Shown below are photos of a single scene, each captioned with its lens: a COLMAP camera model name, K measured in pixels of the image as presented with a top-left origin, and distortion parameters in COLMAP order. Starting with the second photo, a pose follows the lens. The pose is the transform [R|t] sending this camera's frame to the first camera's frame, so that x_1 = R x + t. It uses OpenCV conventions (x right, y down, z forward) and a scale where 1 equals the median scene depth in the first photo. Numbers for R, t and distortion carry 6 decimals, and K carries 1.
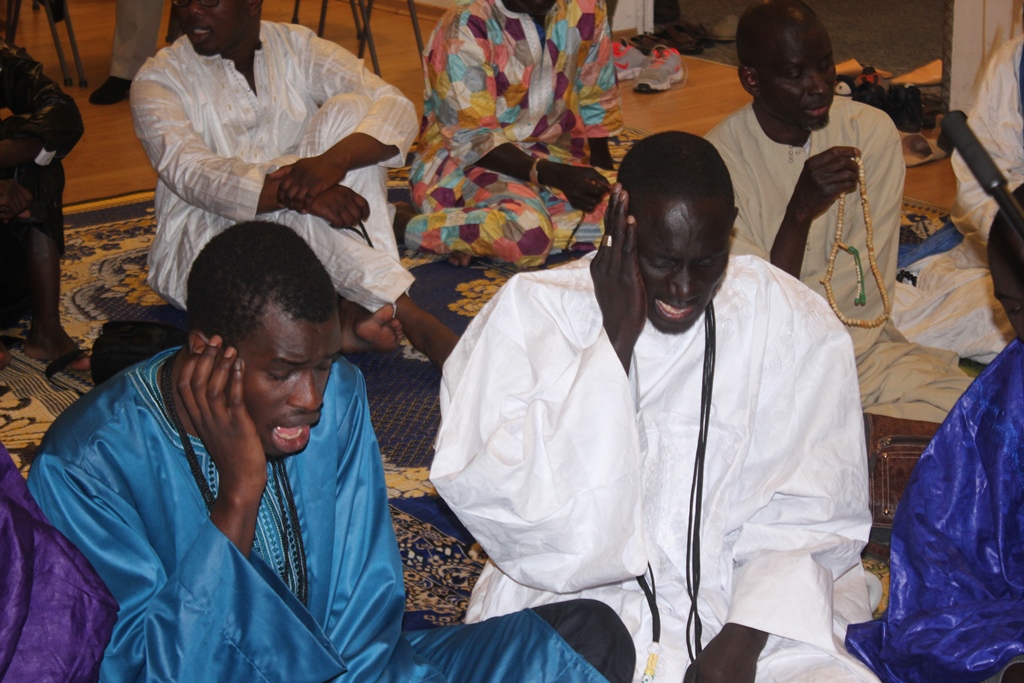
lens RADIAL K [[2385.2, 0, 512.0], [0, 2385.2, 341.5], [0, 0, 1]] dist [-0.026099, 0.263011]
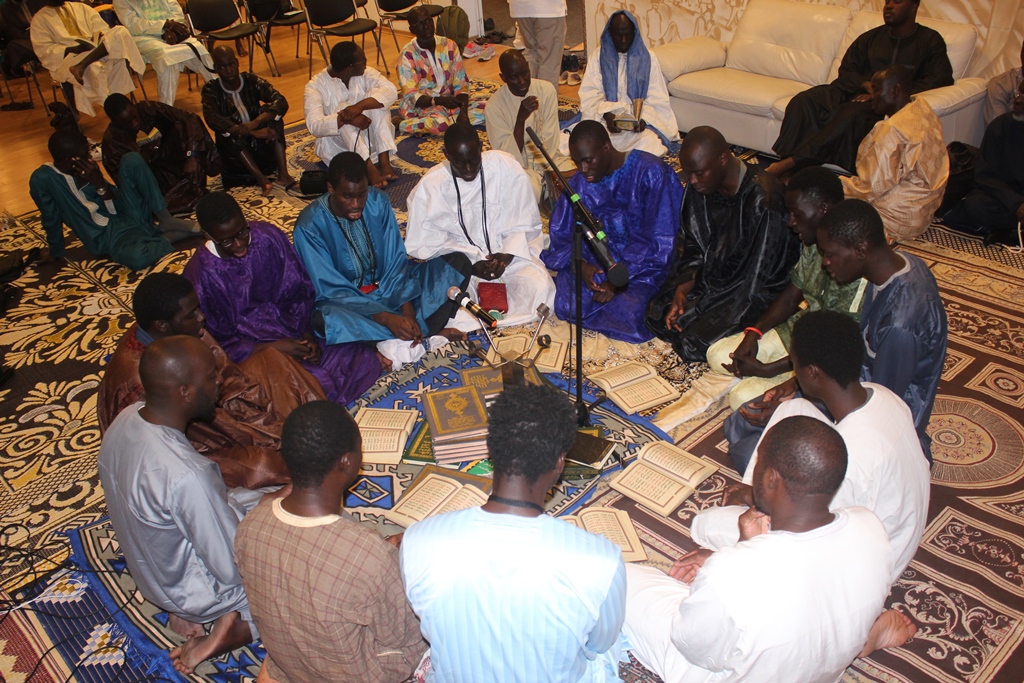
lens RADIAL K [[968.4, 0, 512.4], [0, 968.4, 336.9], [0, 0, 1]] dist [-0.145370, 0.151419]
pose [[0.994691, -0.095935, 0.037232, 0.025883], [0.085948, 0.973461, 0.212100, -0.034814], [-0.056591, -0.207774, 0.976538, -0.221688]]
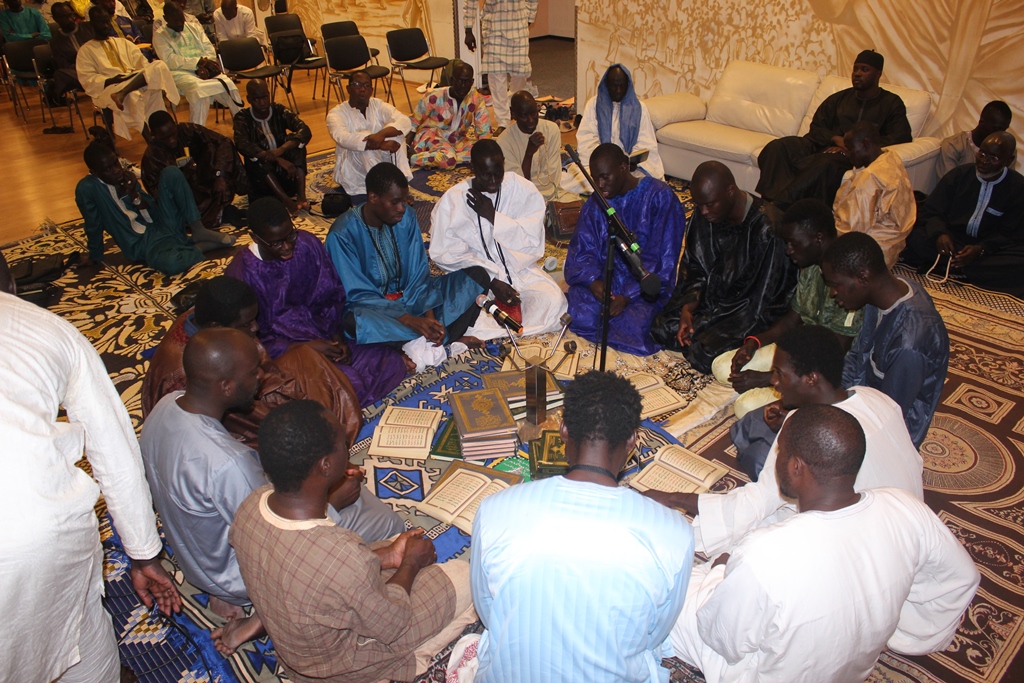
lens RADIAL K [[845.7, 0, 519.0], [0, 845.7, 342.3], [0, 0, 1]] dist [-0.168065, 0.145896]
pose [[0.994304, -0.057719, 0.089595, -0.014852], [0.039848, 0.981020, 0.189767, -0.013903], [-0.098848, -0.185116, 0.977733, -0.179008]]
